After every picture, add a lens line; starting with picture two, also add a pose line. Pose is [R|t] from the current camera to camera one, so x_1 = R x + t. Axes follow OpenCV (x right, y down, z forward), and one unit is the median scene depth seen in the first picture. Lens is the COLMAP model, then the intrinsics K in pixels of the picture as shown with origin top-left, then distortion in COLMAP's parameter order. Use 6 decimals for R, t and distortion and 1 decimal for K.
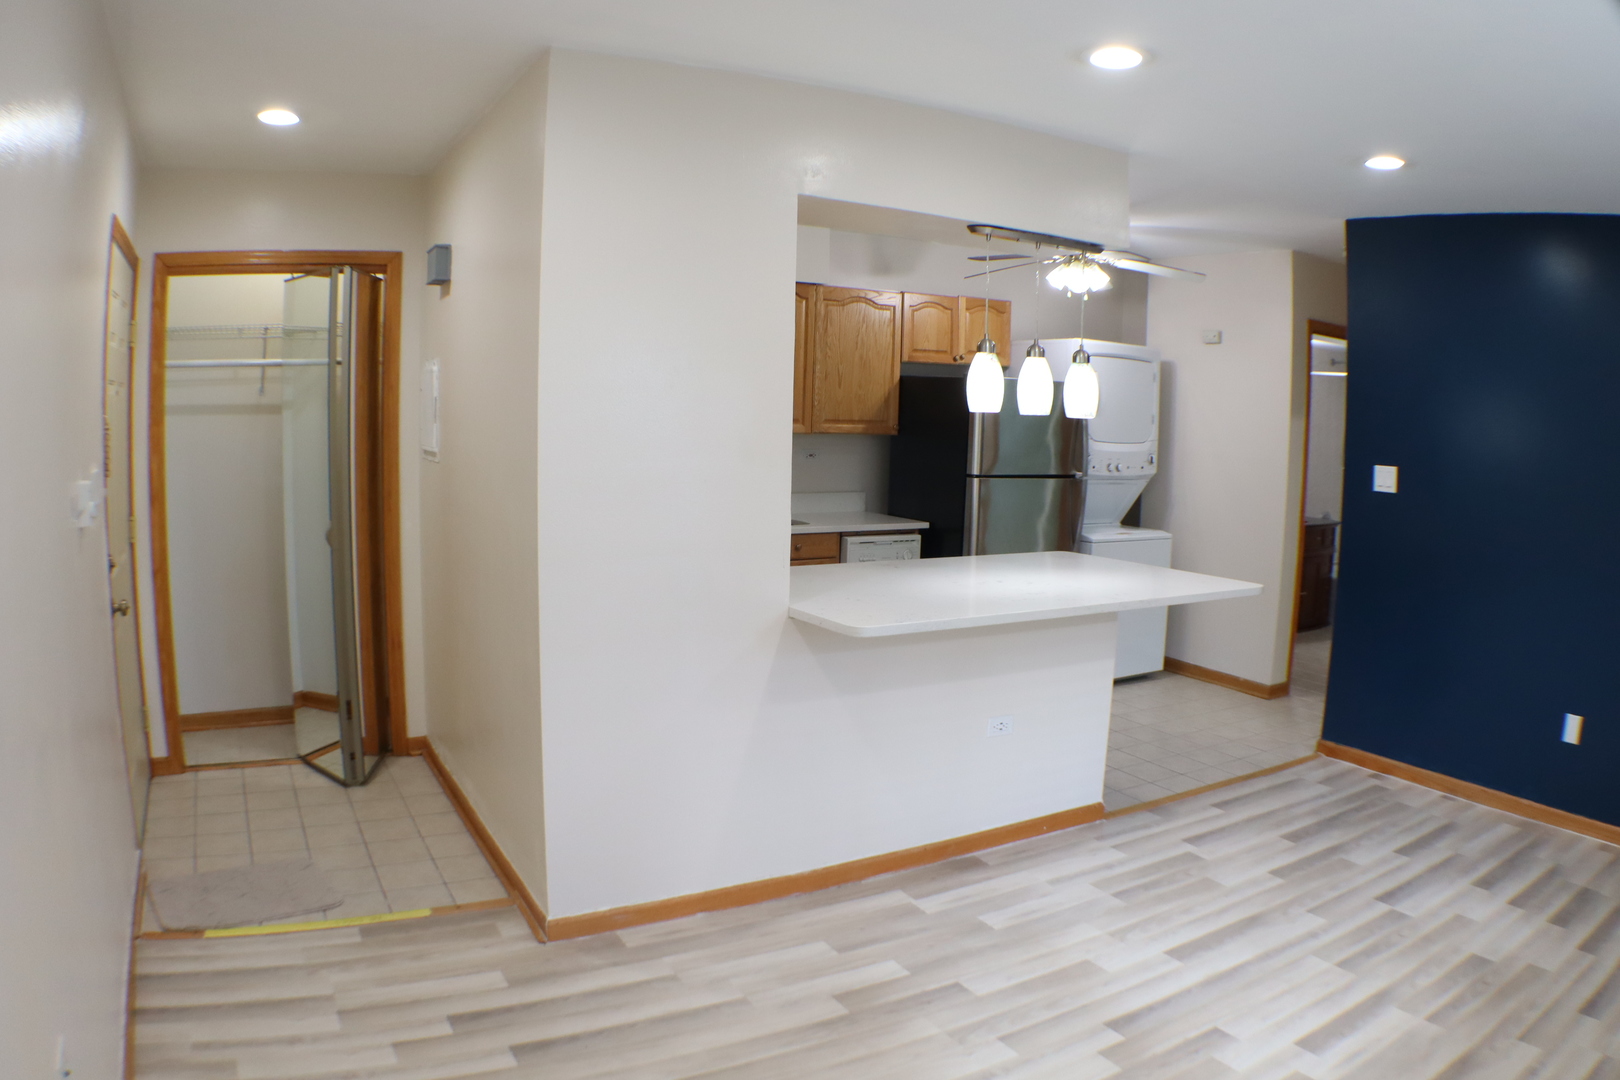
lens RADIAL K [[1091.1, 0, 812.5], [0, 1091.1, 561.0], [0, 0, 1]] dist [-0.280291, 0.059408]
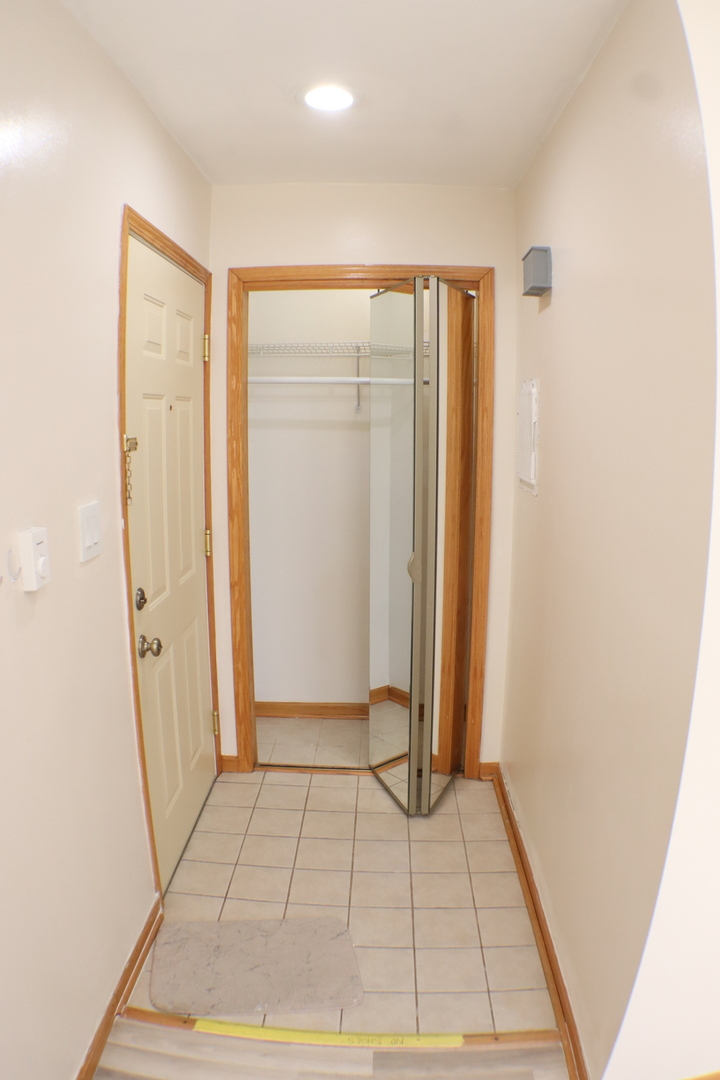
lens RADIAL K [[811.2, 0, 360.0], [0, 811.2, 540.0], [0, 0, 1]] dist [-0.235856, -0.001227]
pose [[0.852149, 0.060236, -0.519822, -0.123356], [-0.056383, 0.998139, 0.023233, -0.062449], [0.520254, 0.009511, 0.853959, 0.331244]]
